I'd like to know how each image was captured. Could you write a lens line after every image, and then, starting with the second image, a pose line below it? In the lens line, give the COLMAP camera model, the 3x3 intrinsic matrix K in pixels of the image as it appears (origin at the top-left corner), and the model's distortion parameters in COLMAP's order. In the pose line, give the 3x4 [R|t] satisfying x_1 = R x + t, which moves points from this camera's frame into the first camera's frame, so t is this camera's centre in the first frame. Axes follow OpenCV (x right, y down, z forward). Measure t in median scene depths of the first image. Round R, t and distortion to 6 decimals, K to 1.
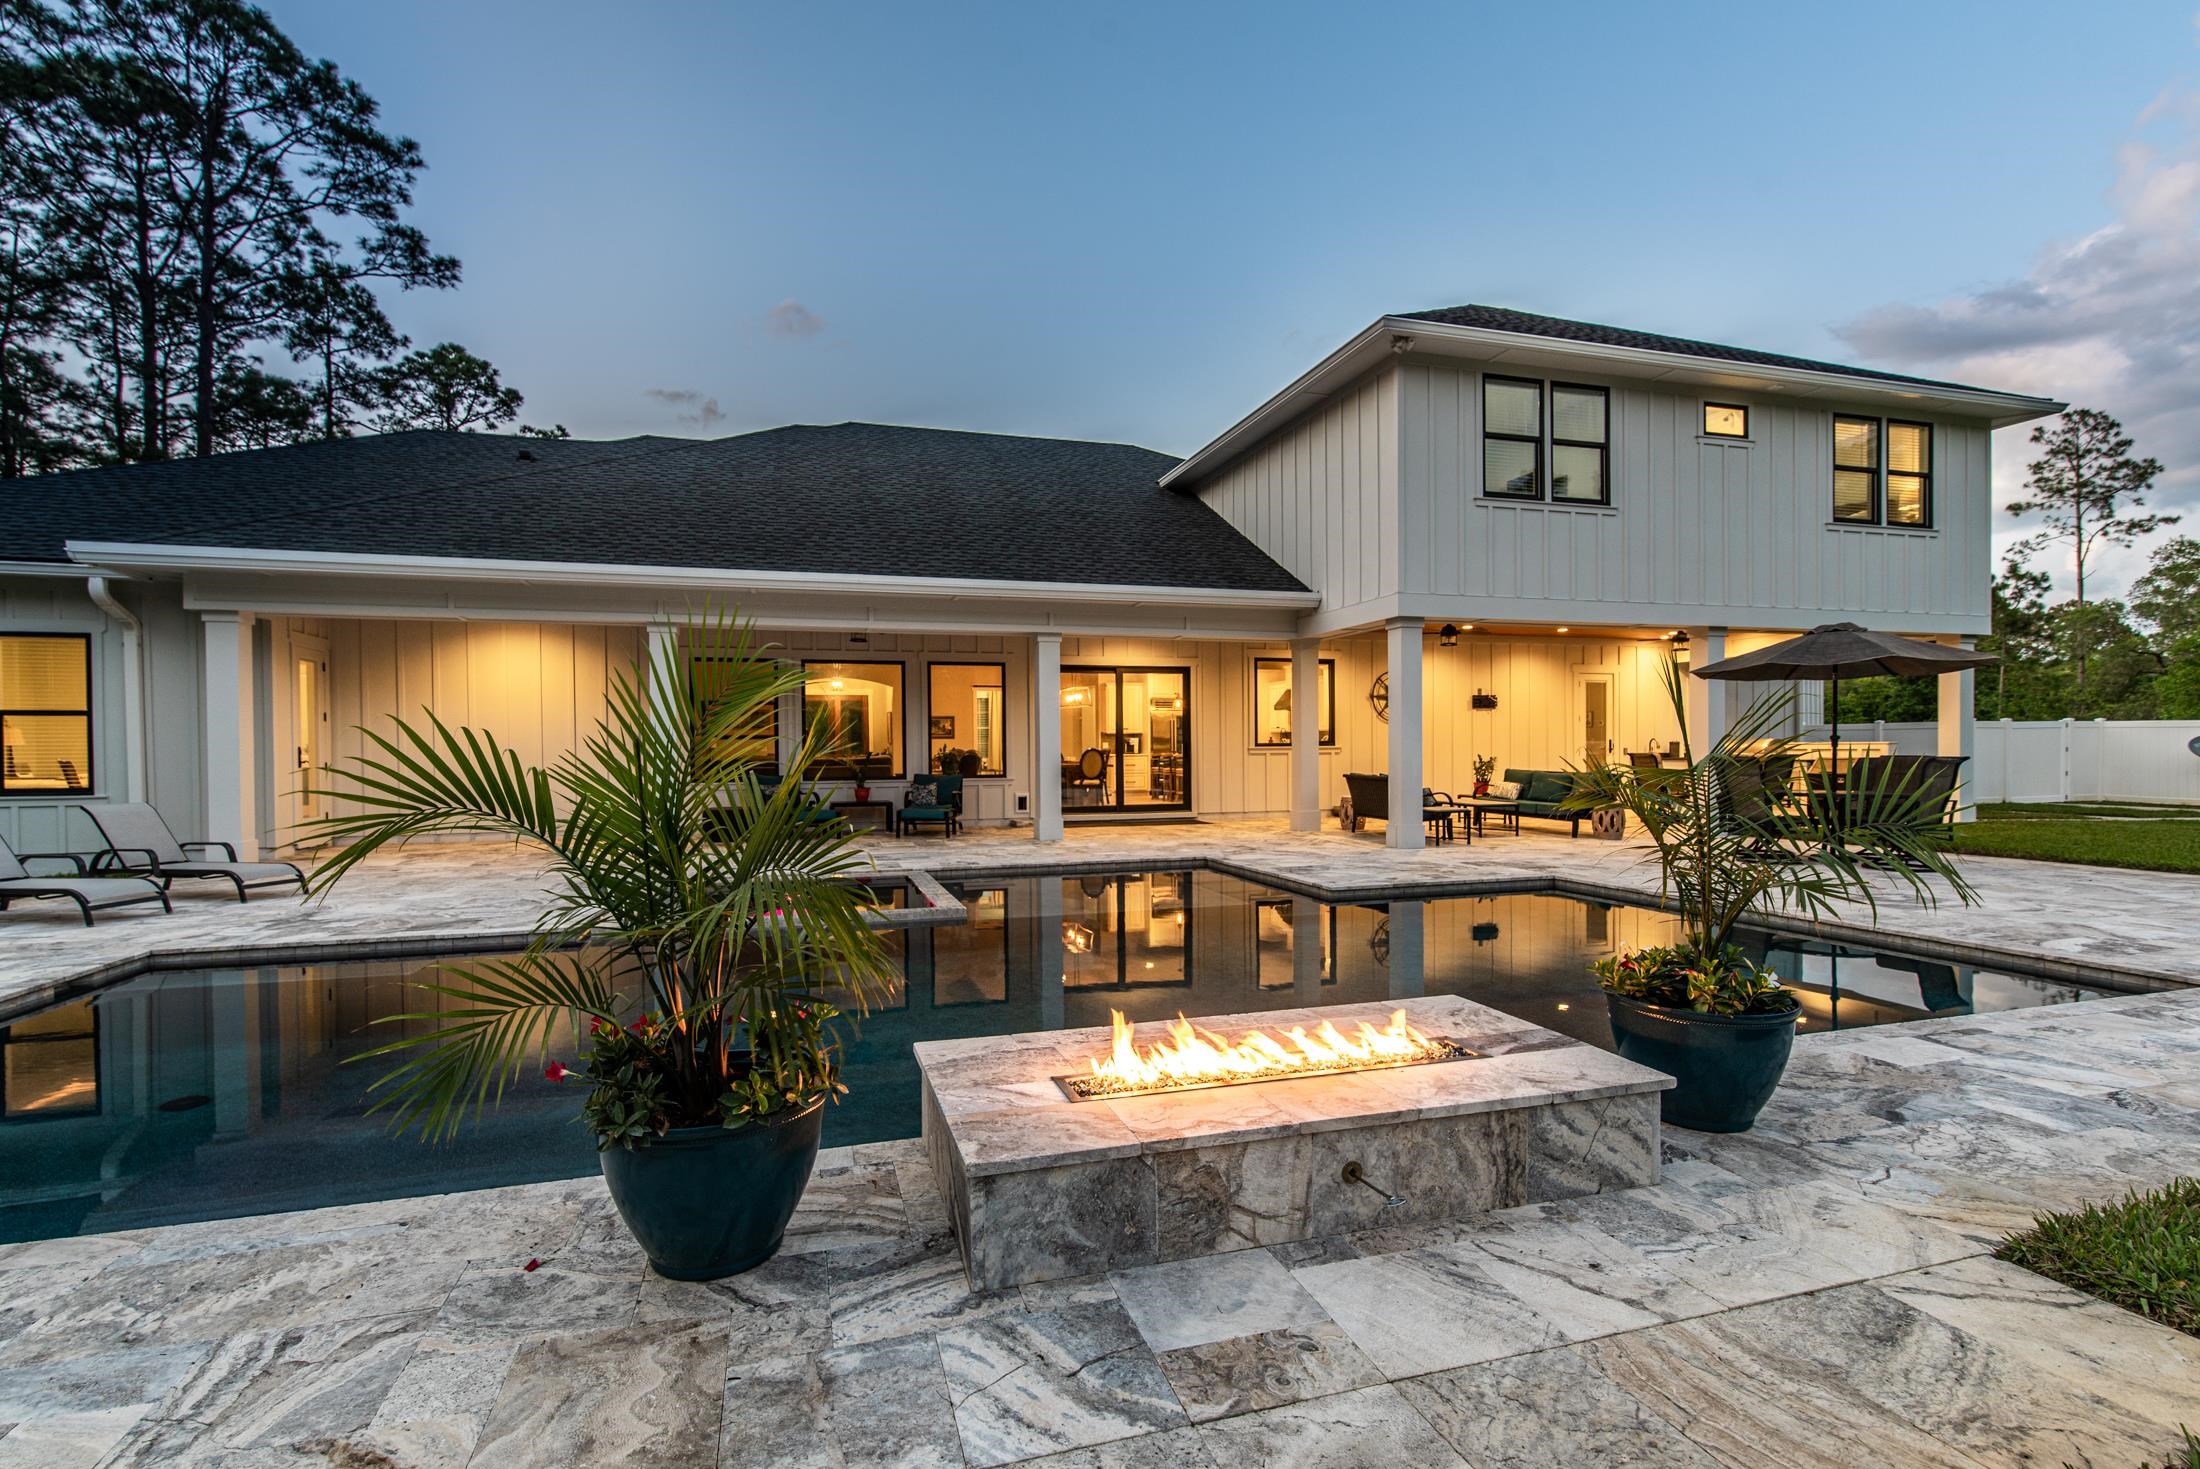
lens RADIAL K [[845.8, 0, 1130.6], [0, 845.8, 758.0], [0, 0, 1]] dist [-0.002167, 0.001055]
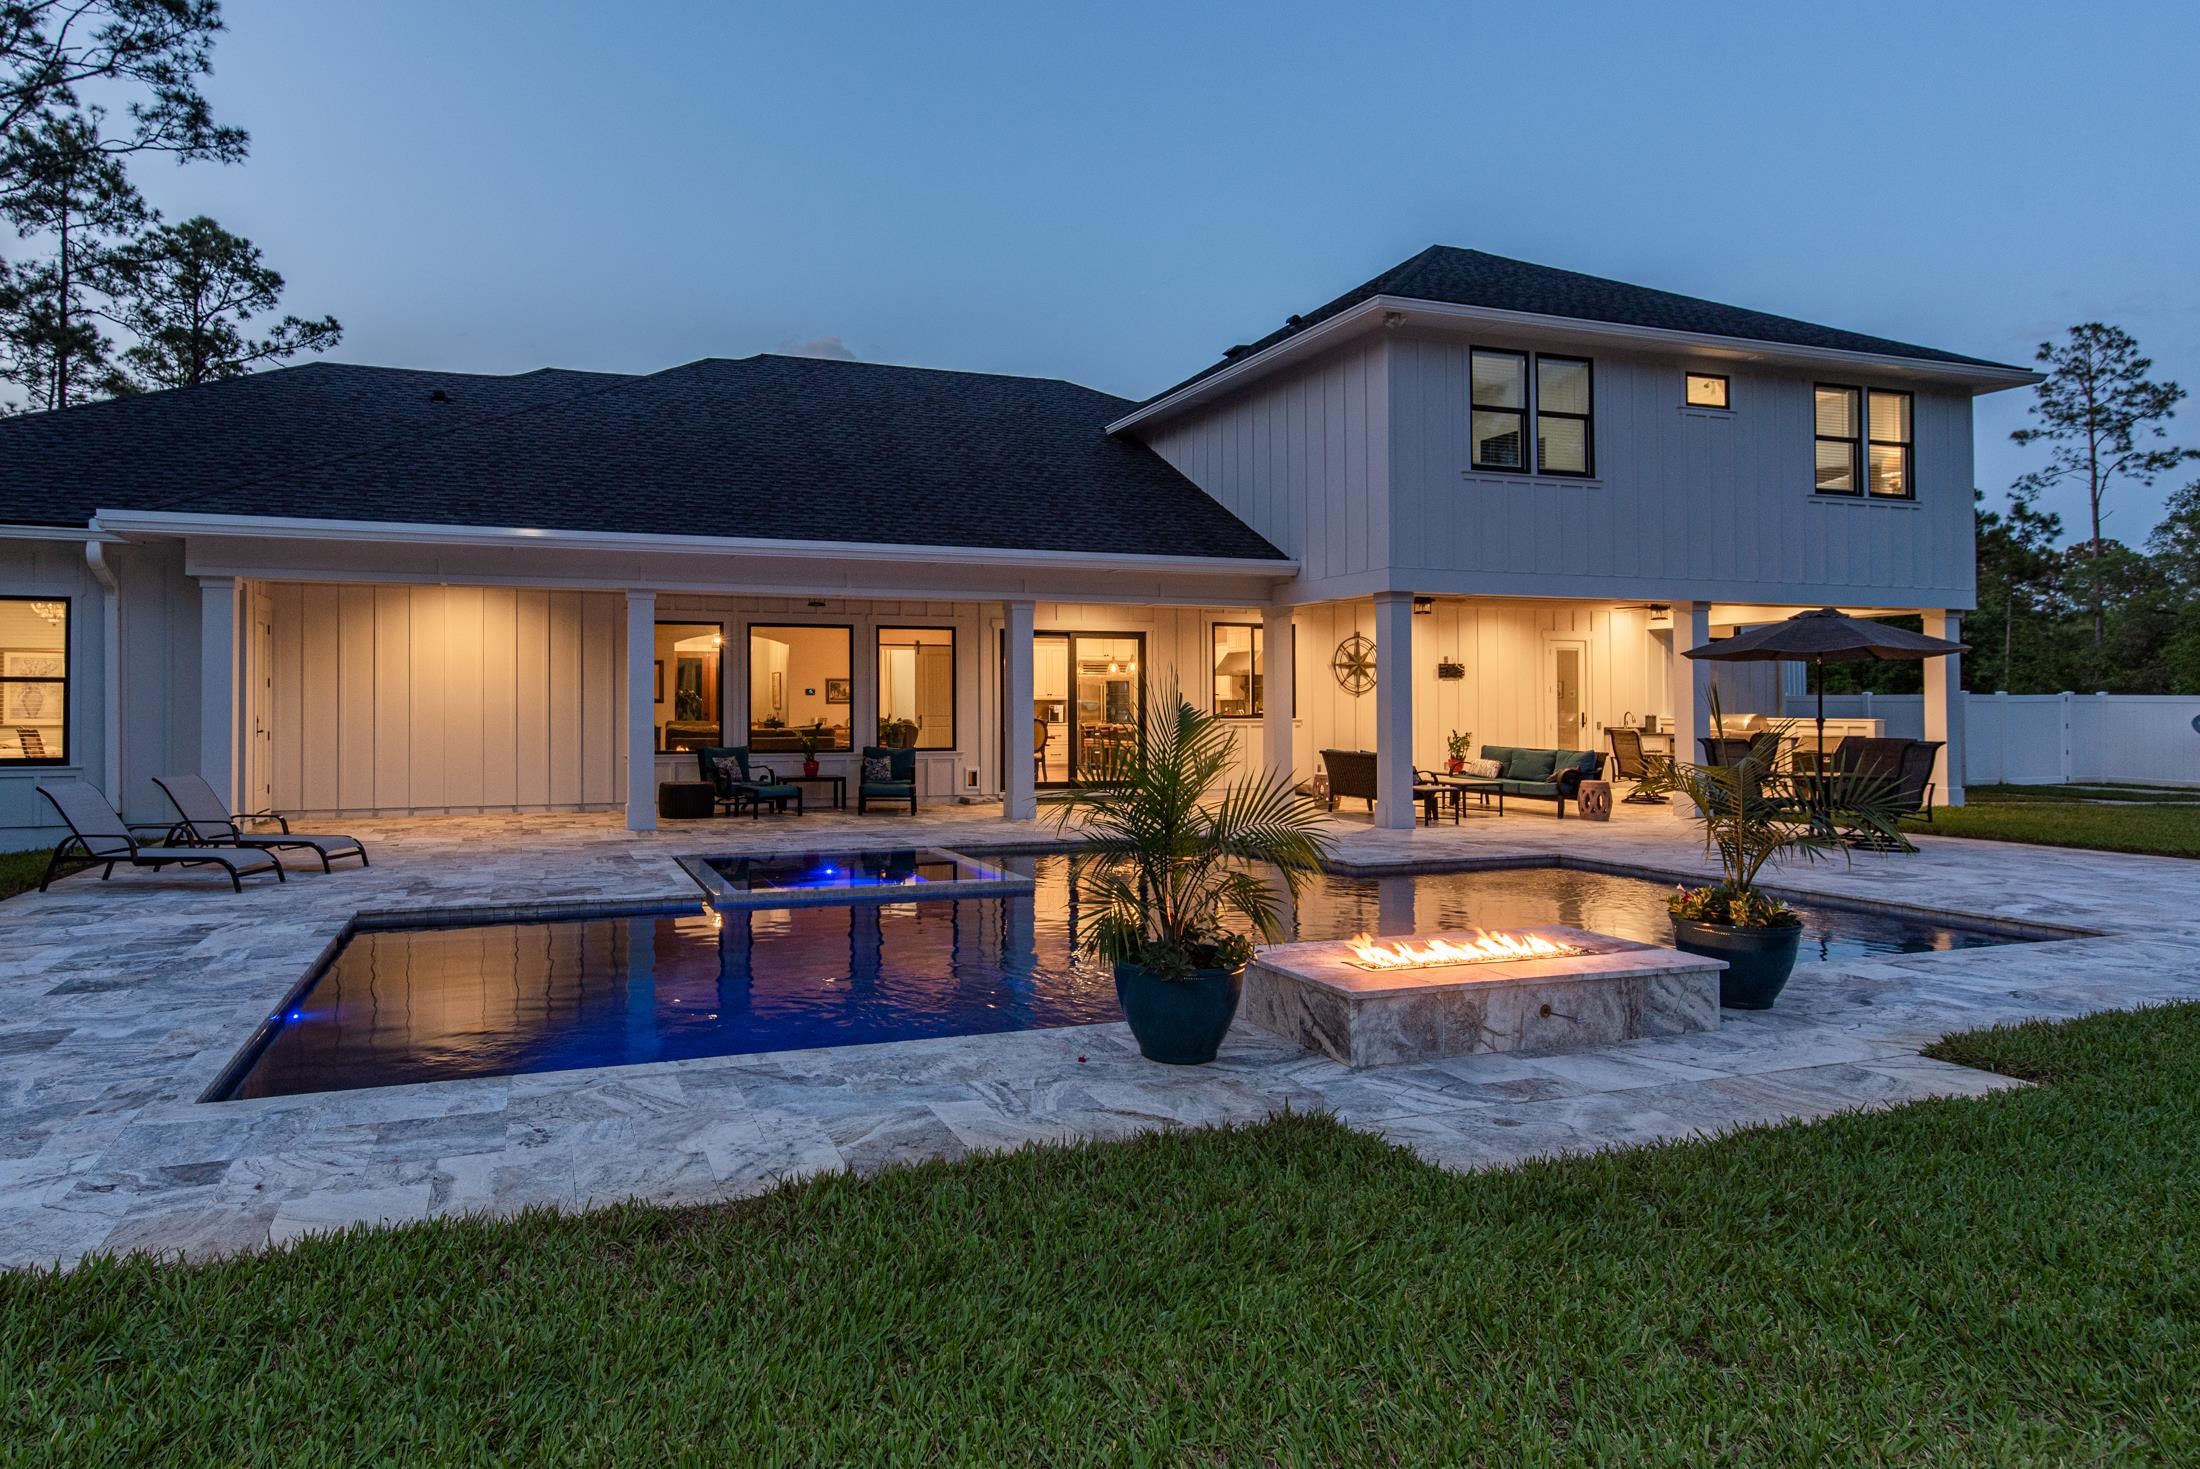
lens RADIAL K [[1101.5, 0, 979.1], [0, 1101.5, 682.8], [0, 0, 1]] dist [0.000332, 0.001273]
pose [[0.999005, 0.010338, 0.043379, -0.187479], [-0.009009, 0.999487, -0.030720, -0.015372], [-0.043675, 0.030299, 0.998586, -0.223489]]
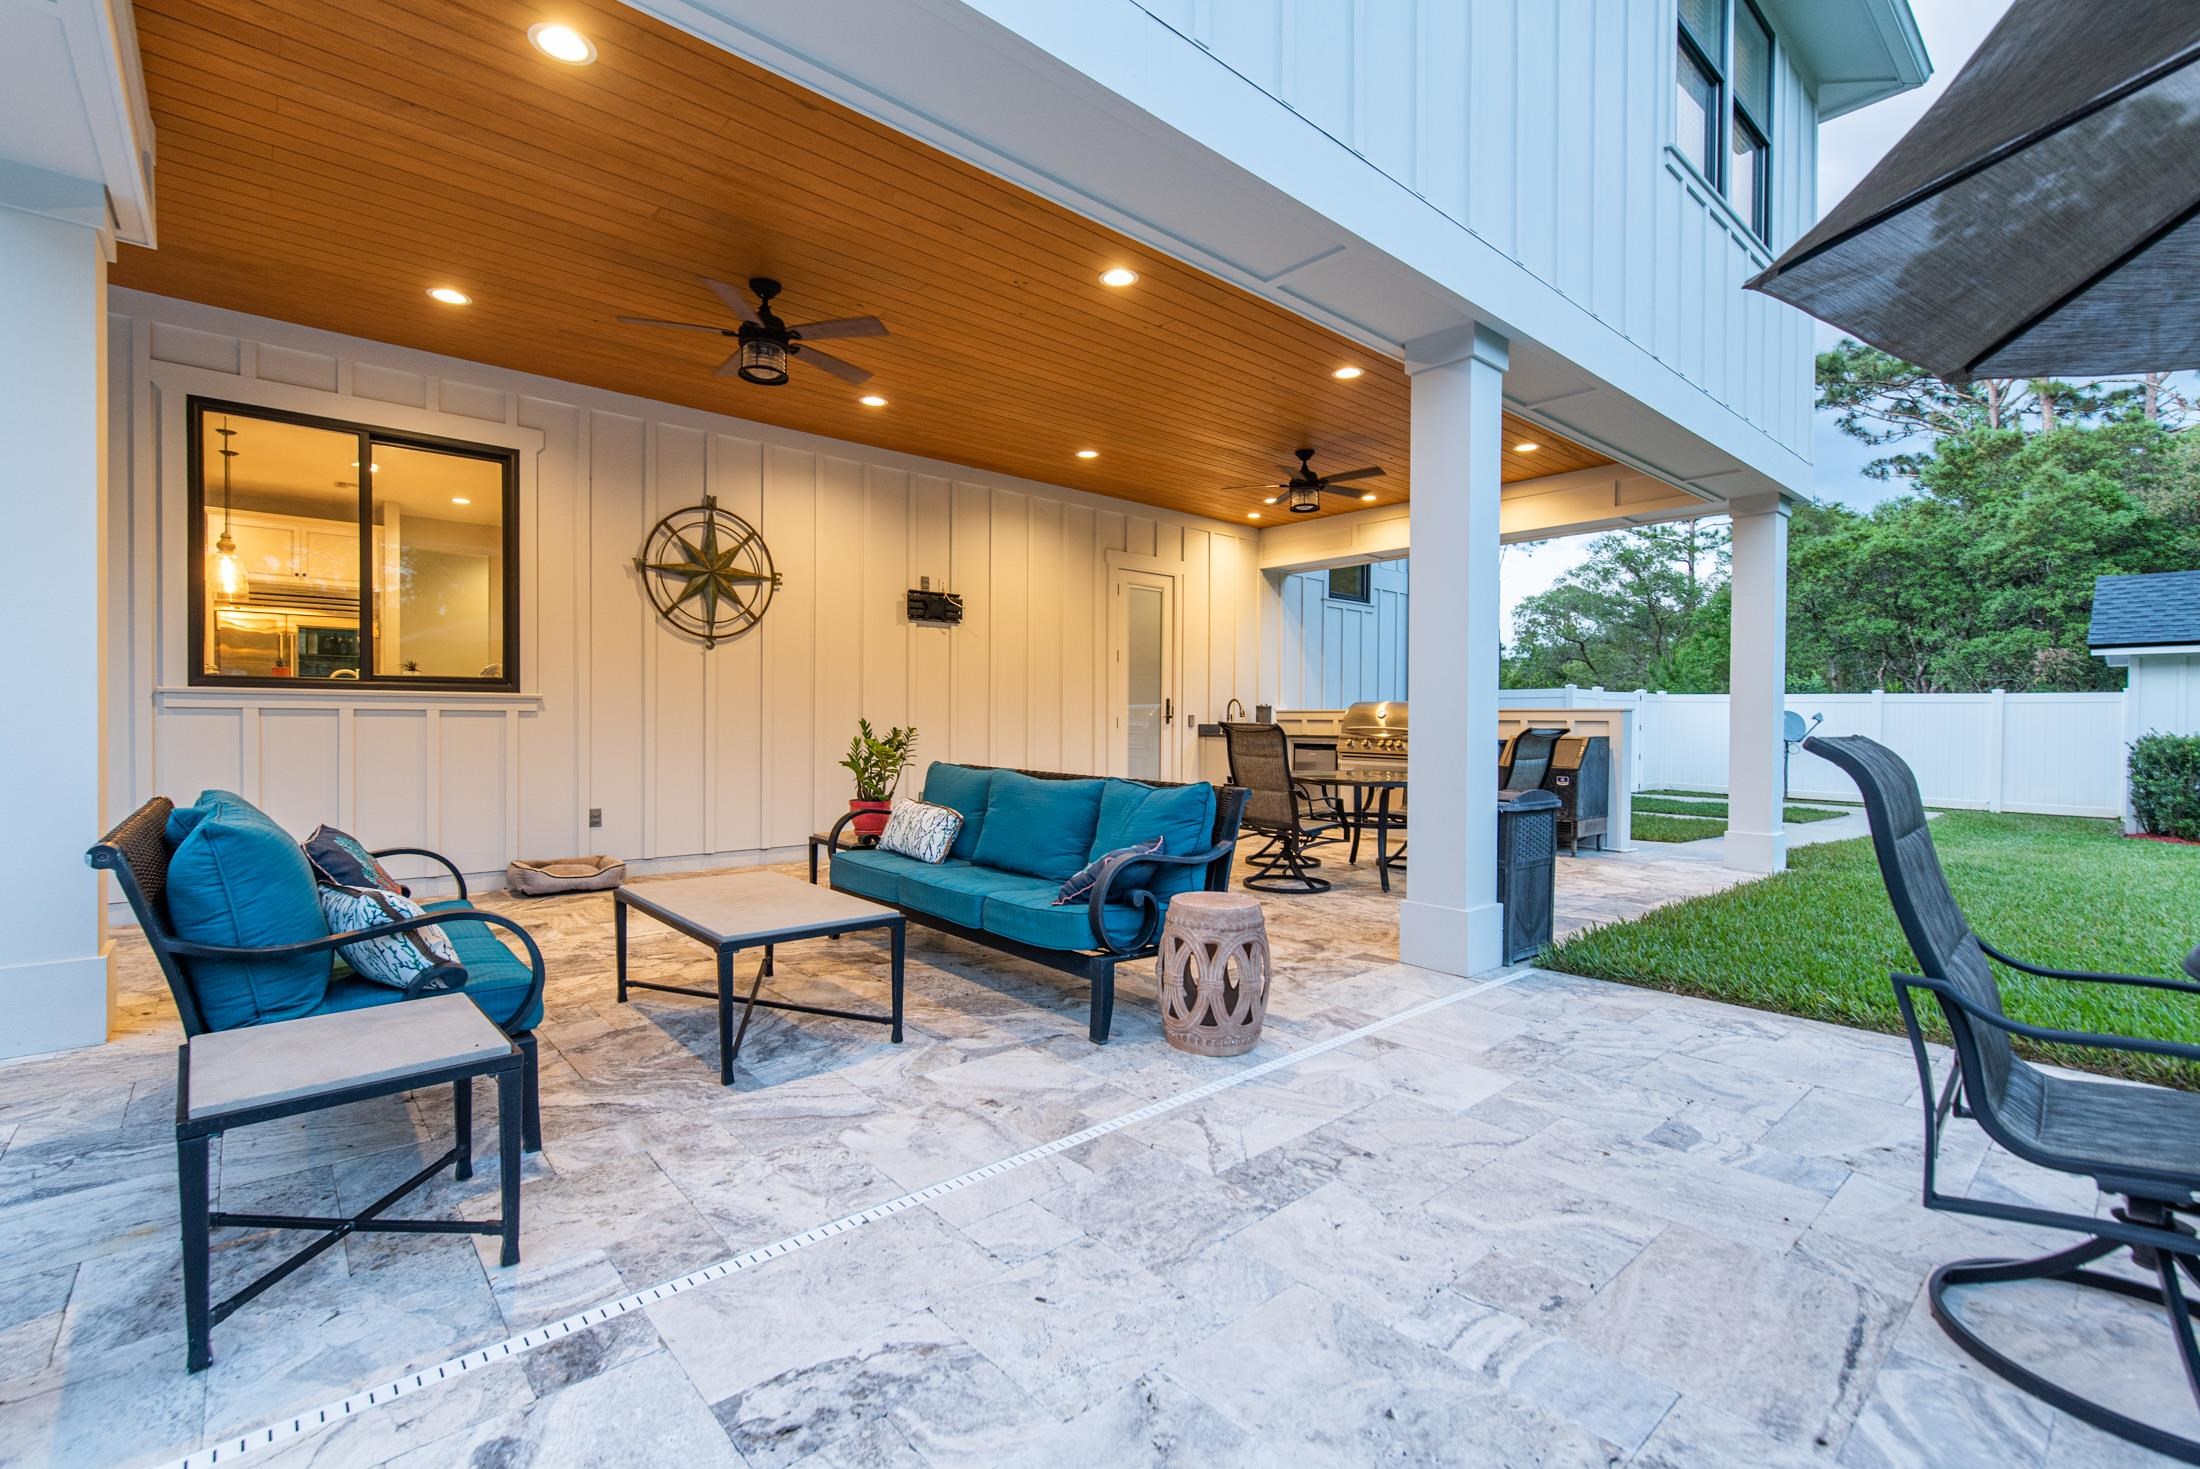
lens RADIAL K [[951.9, 0, 1032.6], [0, 951.9, 722.8], [0, 0, 1]] dist [0.003701, 0.000062]
pose [[0.916136, 0.013431, 0.400642, 0.336034], [-0.010778, 0.999903, -0.008874, -0.000203], [-0.400722, 0.003812, 0.916192, 0.653591]]
